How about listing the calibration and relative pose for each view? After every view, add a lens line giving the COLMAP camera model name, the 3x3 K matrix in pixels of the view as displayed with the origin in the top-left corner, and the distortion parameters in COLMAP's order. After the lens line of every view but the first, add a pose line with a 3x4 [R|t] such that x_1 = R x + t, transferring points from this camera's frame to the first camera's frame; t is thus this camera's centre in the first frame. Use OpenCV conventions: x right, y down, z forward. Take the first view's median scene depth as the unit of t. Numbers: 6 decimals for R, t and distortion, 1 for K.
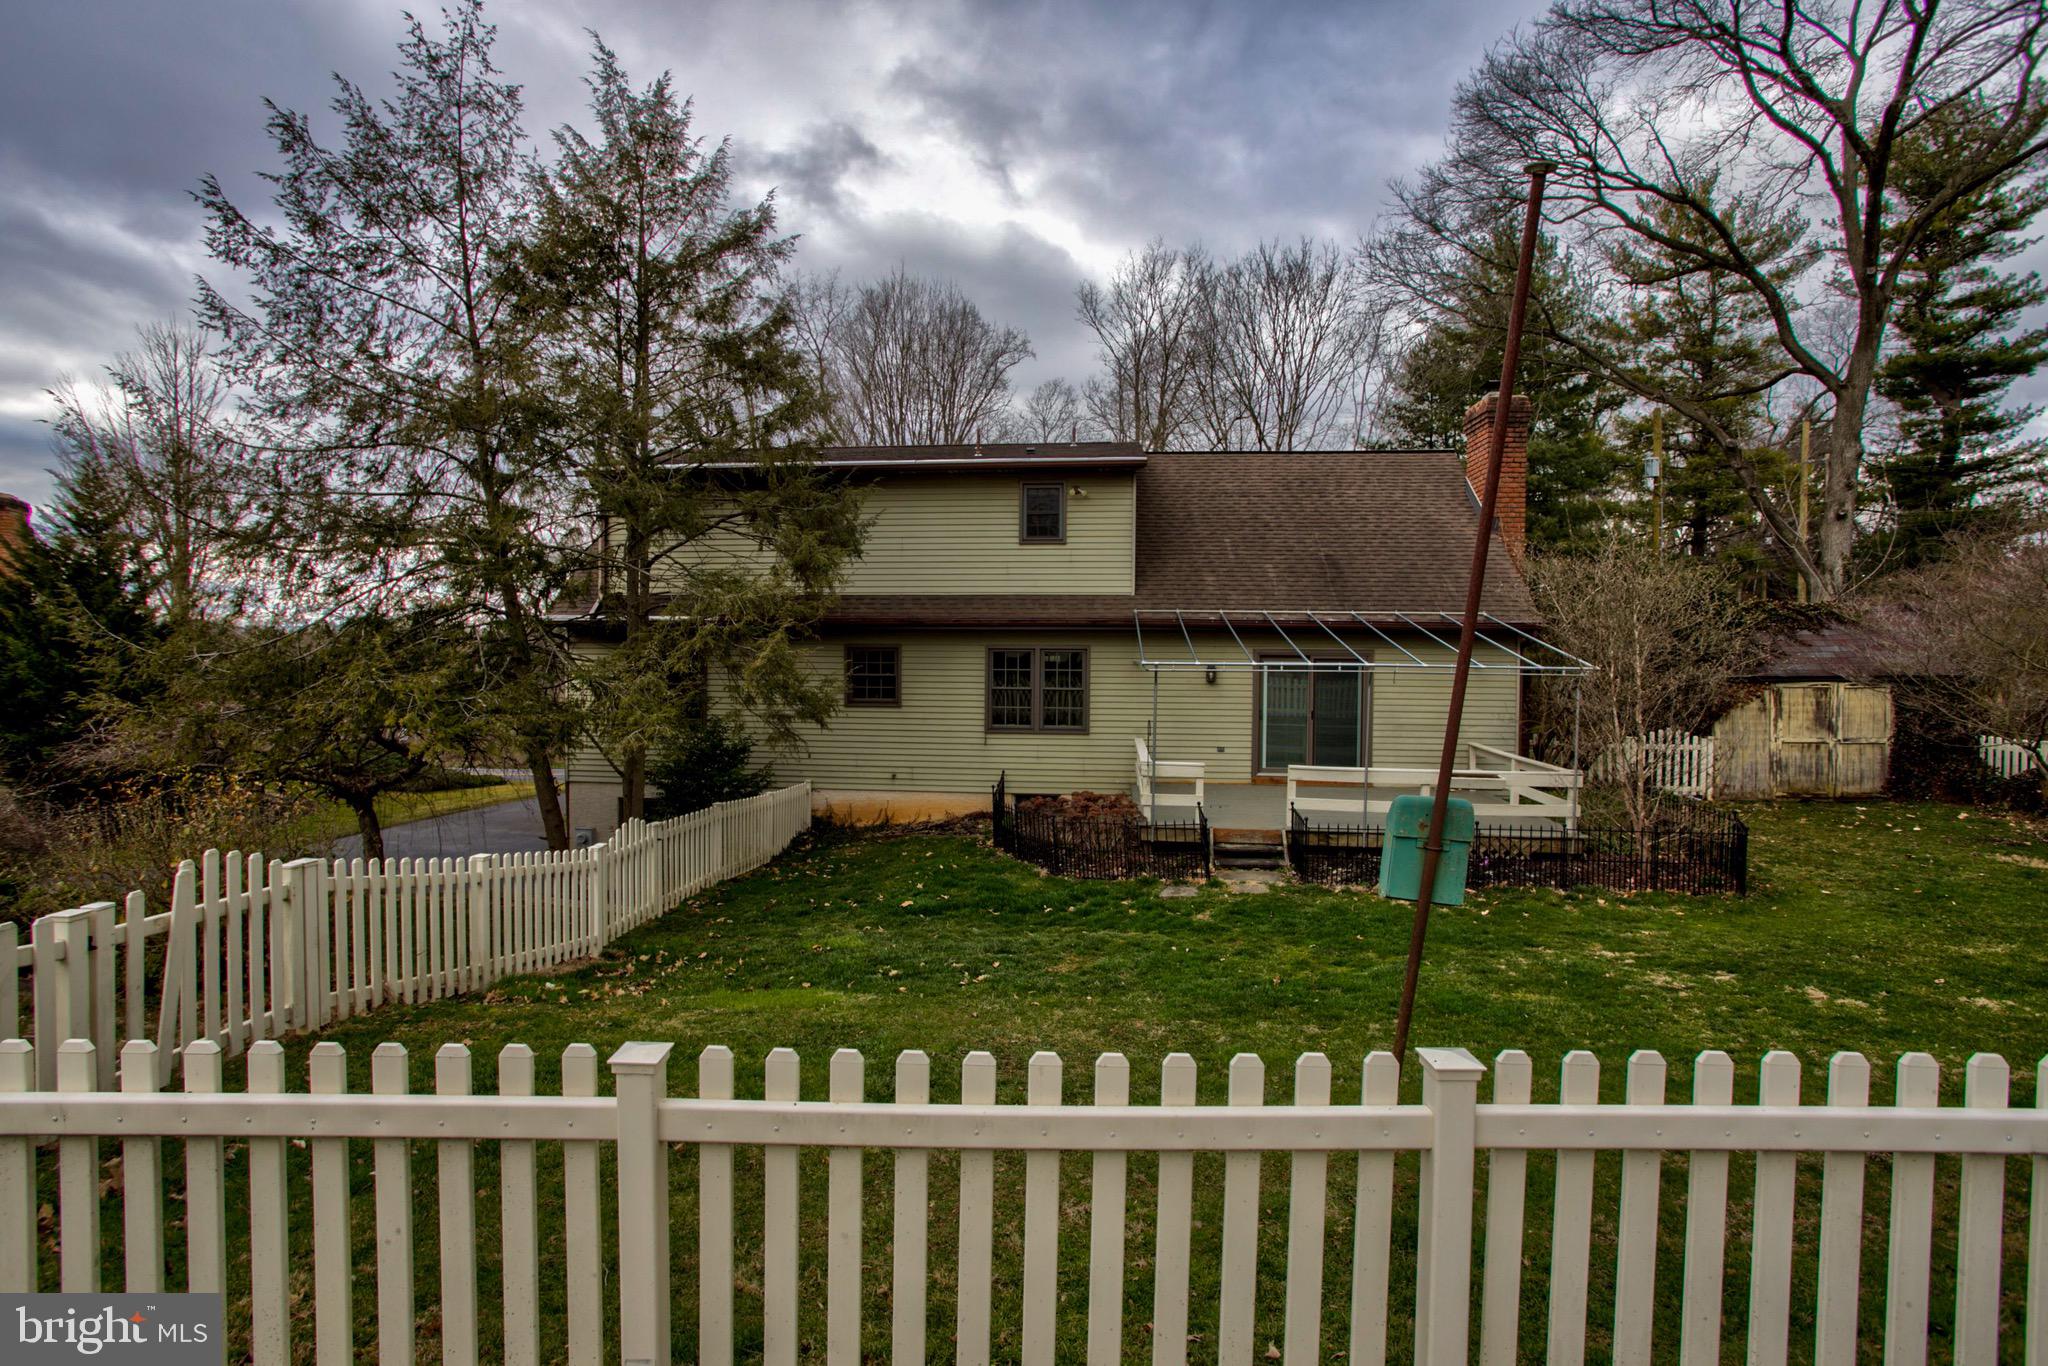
lens RADIAL K [[978.0, 0, 1008.1], [0, 978.0, 675.6], [0, 0, 1]] dist [-0.058316, 0.032104]
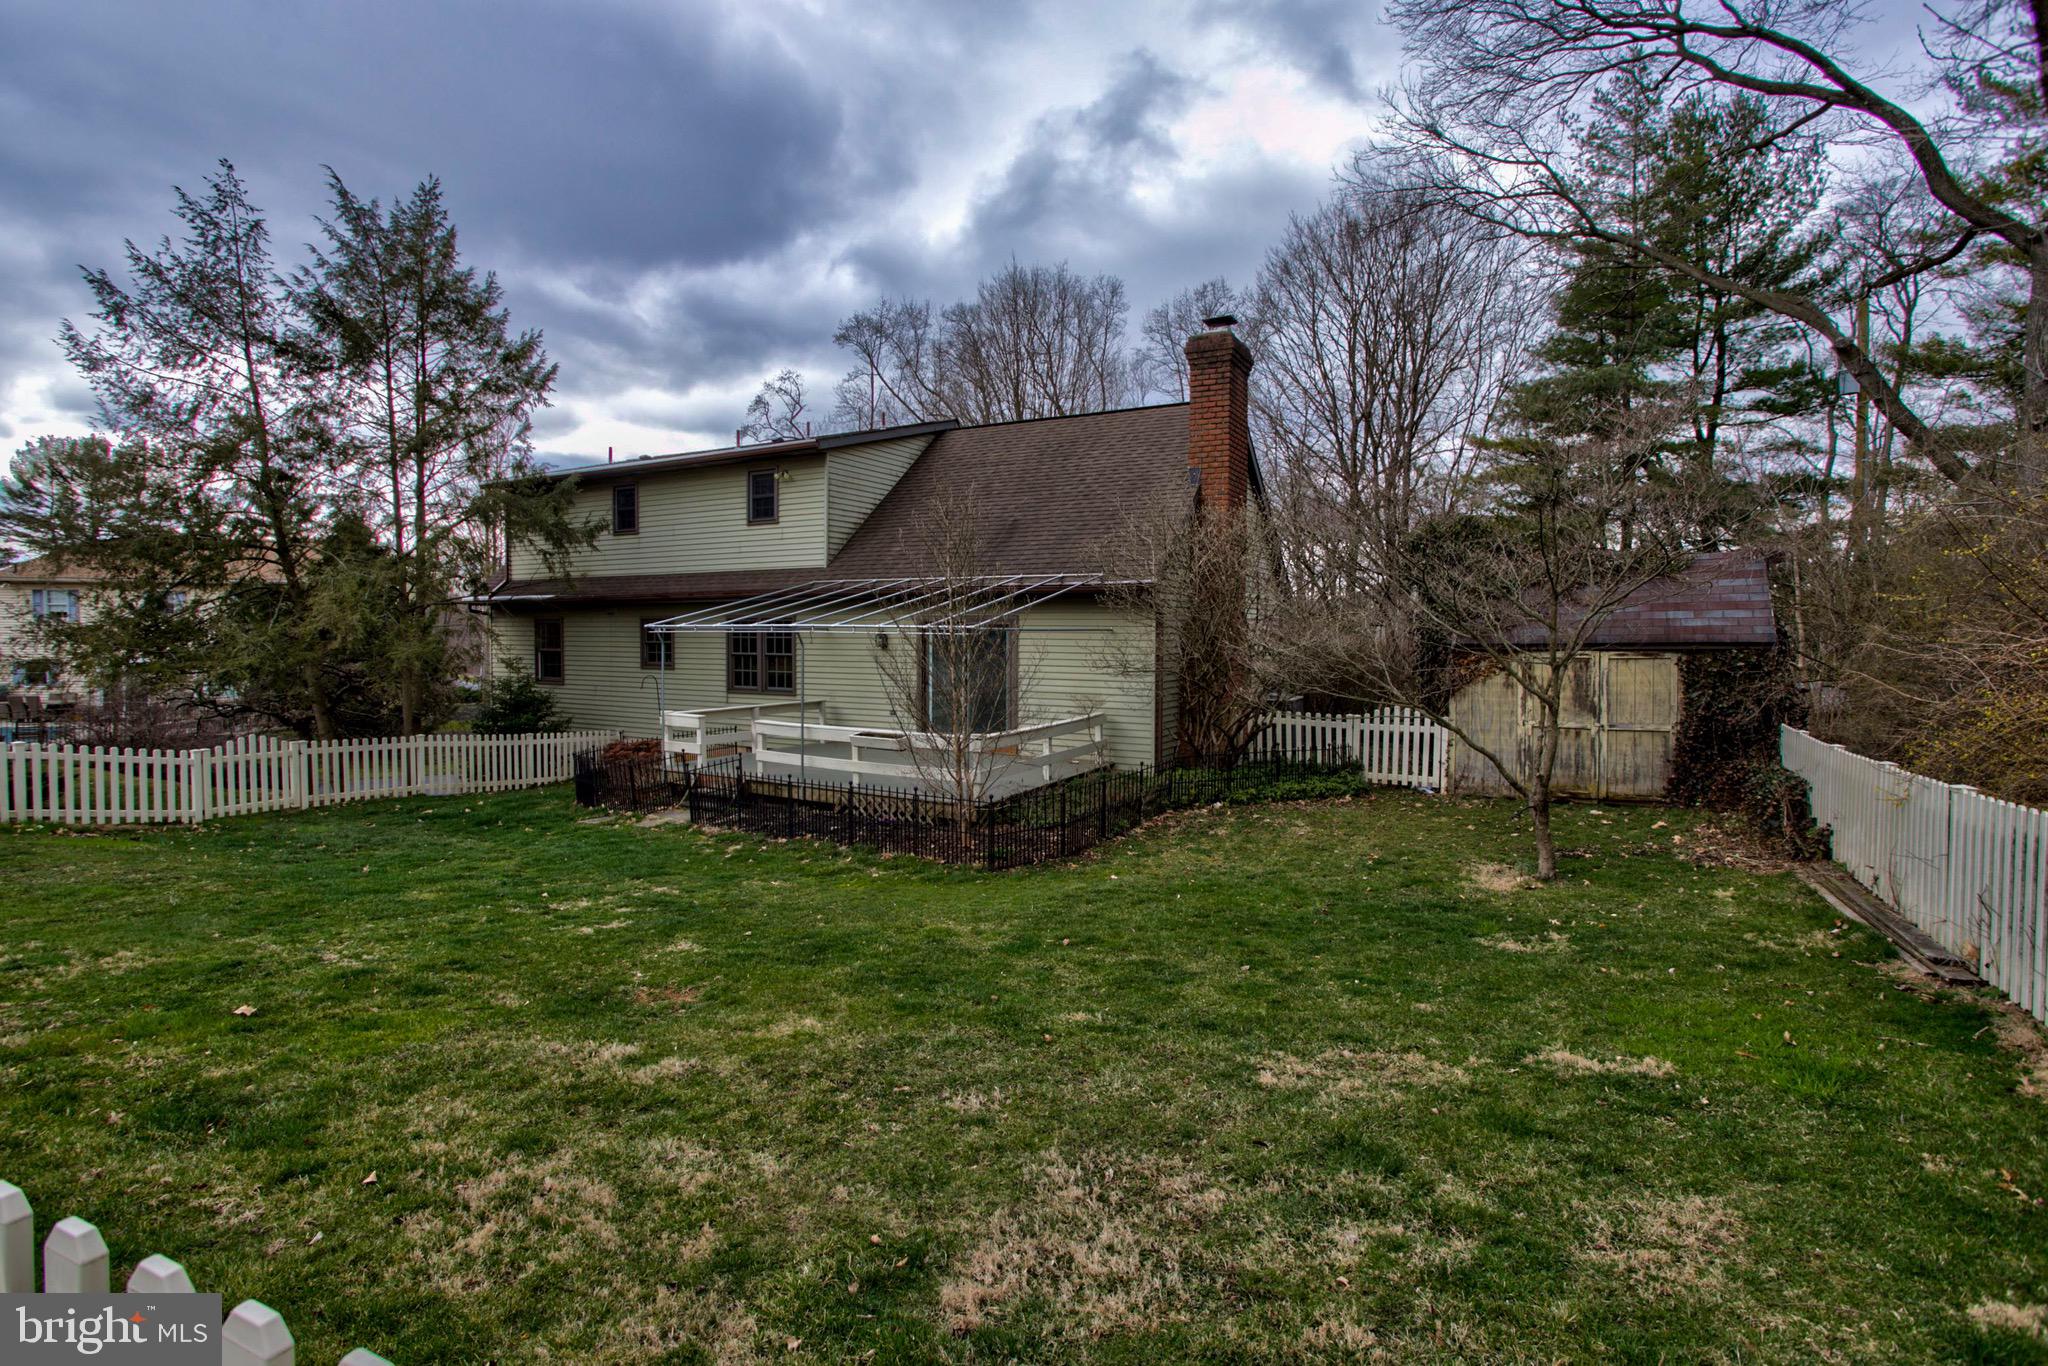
lens RADIAL K [[978.0, 0, 1008.1], [0, 978.0, 675.6], [0, 0, 1]] dist [-0.058316, 0.032104]
pose [[0.920610, 0.014764, -0.390204, 0.729361], [-0.008228, 0.999797, 0.018417, 0.015976], [0.390397, -0.013744, 0.920544, 0.083925]]
